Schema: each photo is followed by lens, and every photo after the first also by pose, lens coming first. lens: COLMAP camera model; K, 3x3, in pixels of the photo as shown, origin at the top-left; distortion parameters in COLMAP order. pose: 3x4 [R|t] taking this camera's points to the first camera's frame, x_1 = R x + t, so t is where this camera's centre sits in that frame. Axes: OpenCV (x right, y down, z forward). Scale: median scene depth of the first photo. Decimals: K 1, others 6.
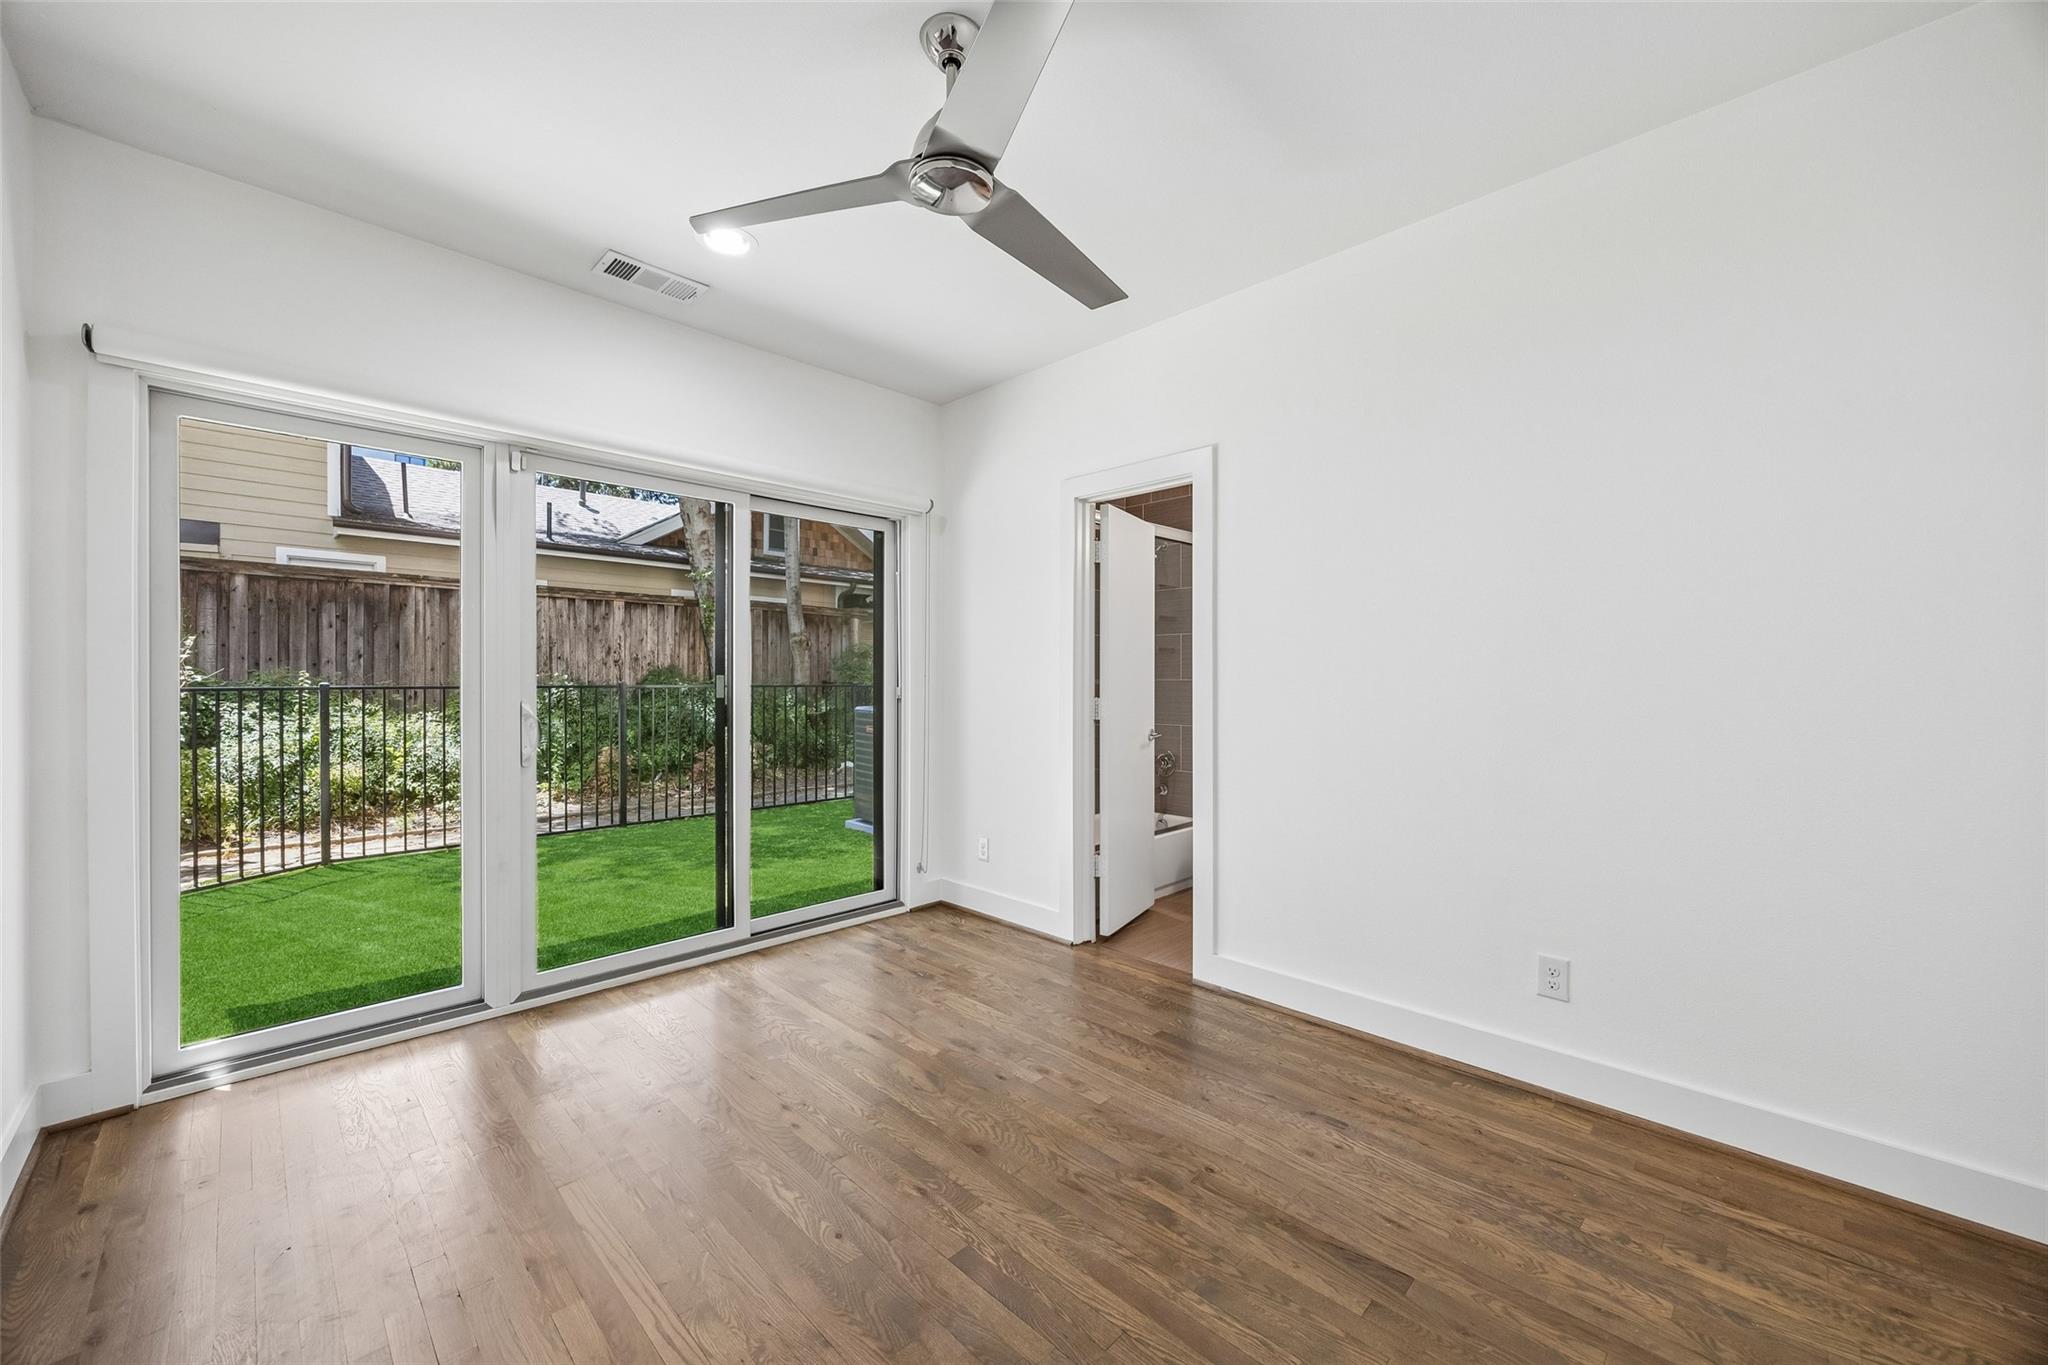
lens RADIAL K [[778.0, 0, 1026.7], [0, 778.0, 682.1], [0, 0, 1]] dist [-0.000237, 0.000135]
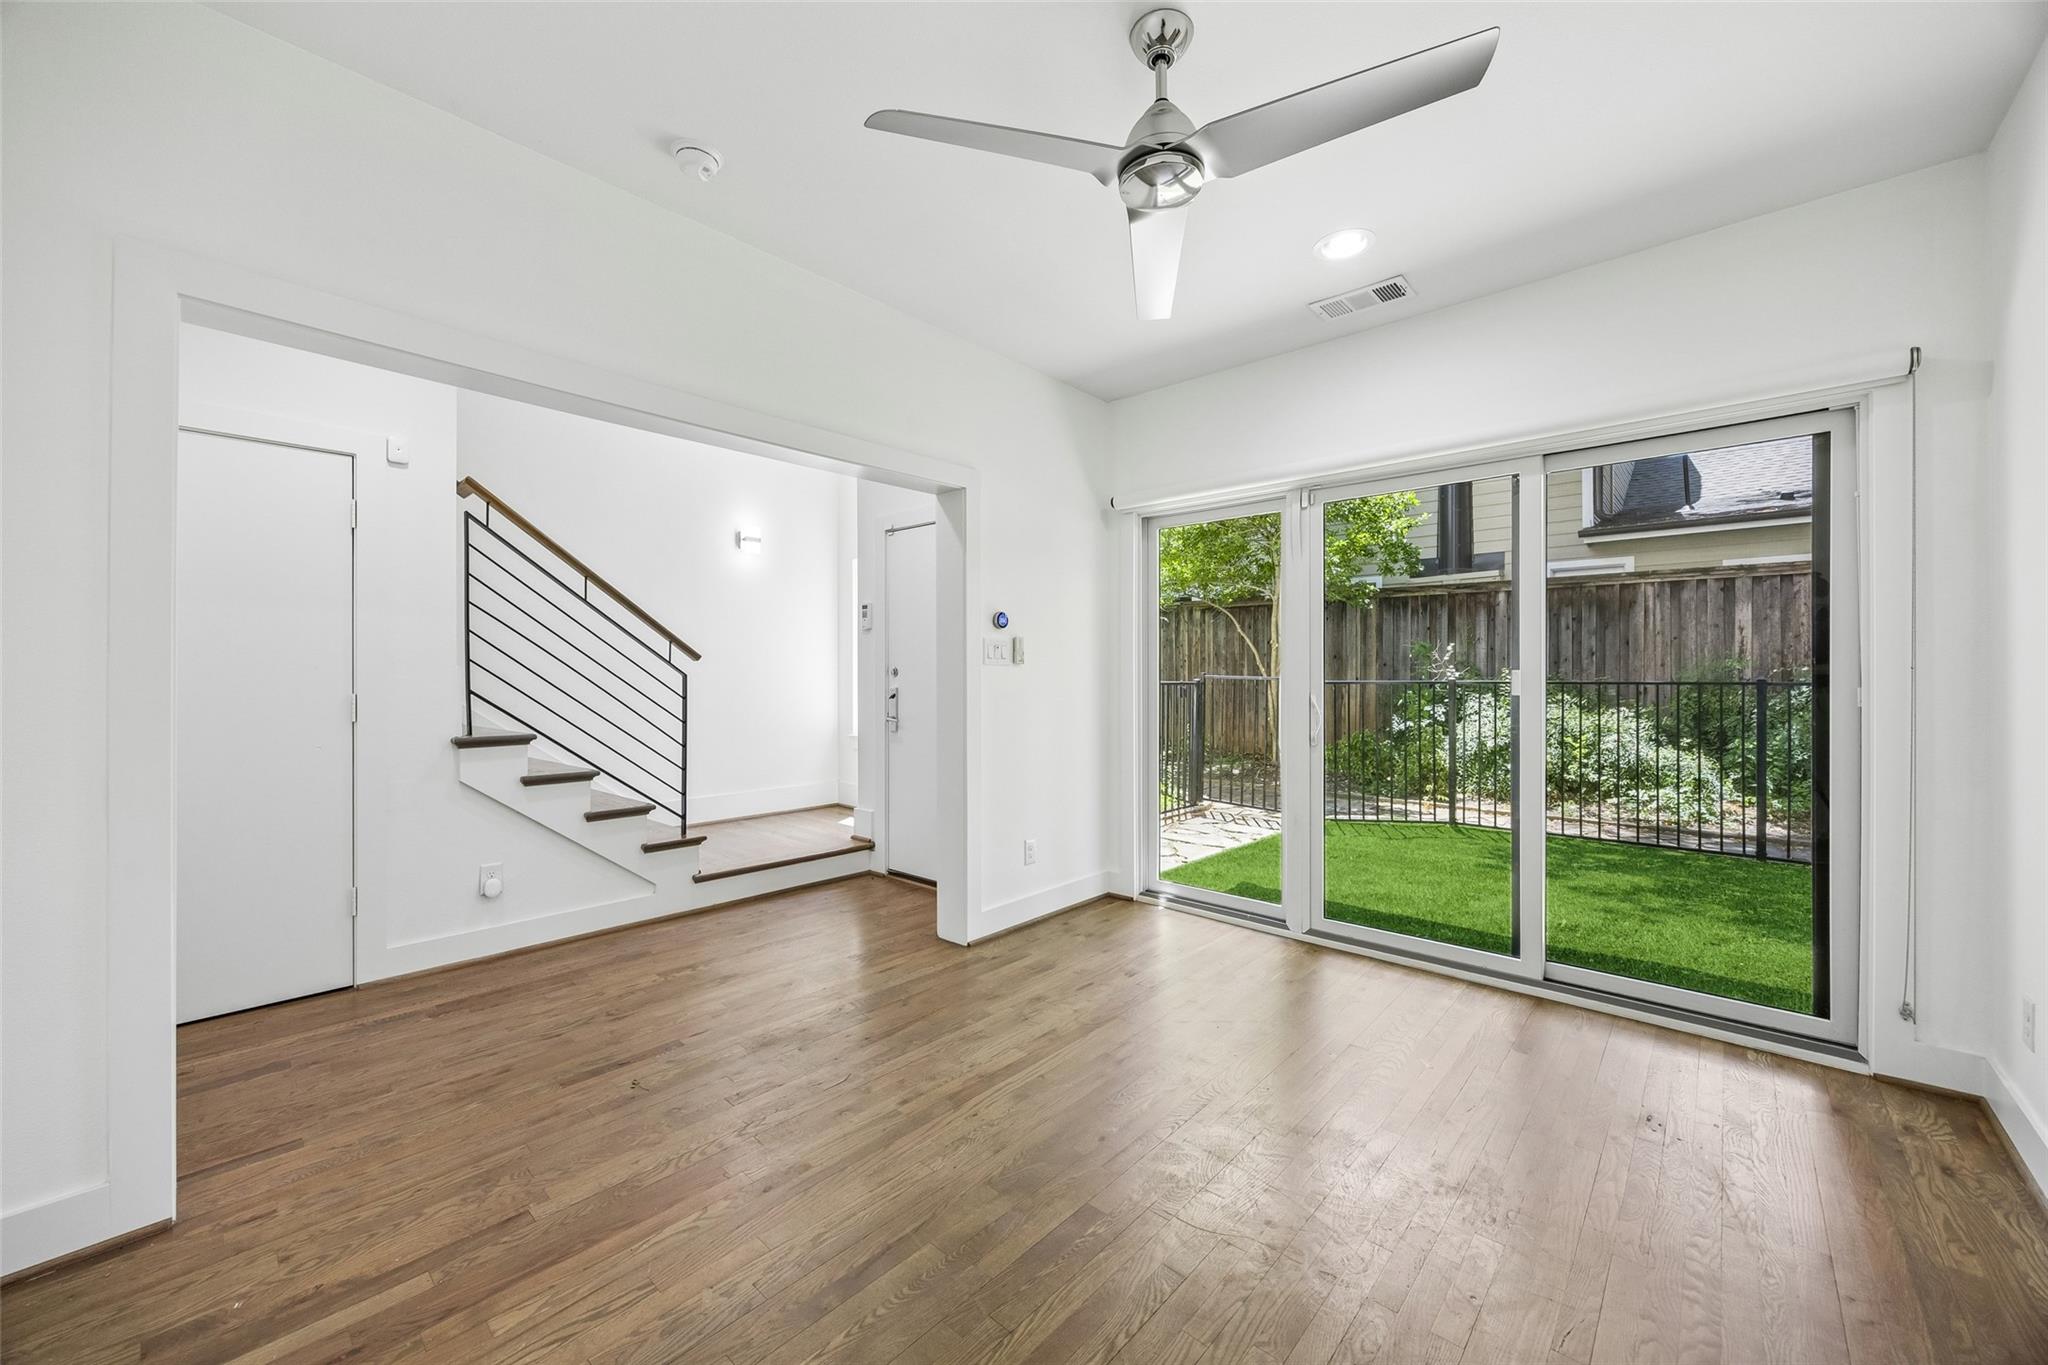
lens RADIAL K [[778.0, 0, 1026.1], [0, 778.0, 679.1], [0, 0, 1]] dist [-0.000237, 0.000135]
pose [[0.043463, 0.004395, -0.999045, 0.308251], [-0.002963, 0.999986, 0.004271, -0.000665], [0.999051, 0.002775, 0.043476, 0.269622]]
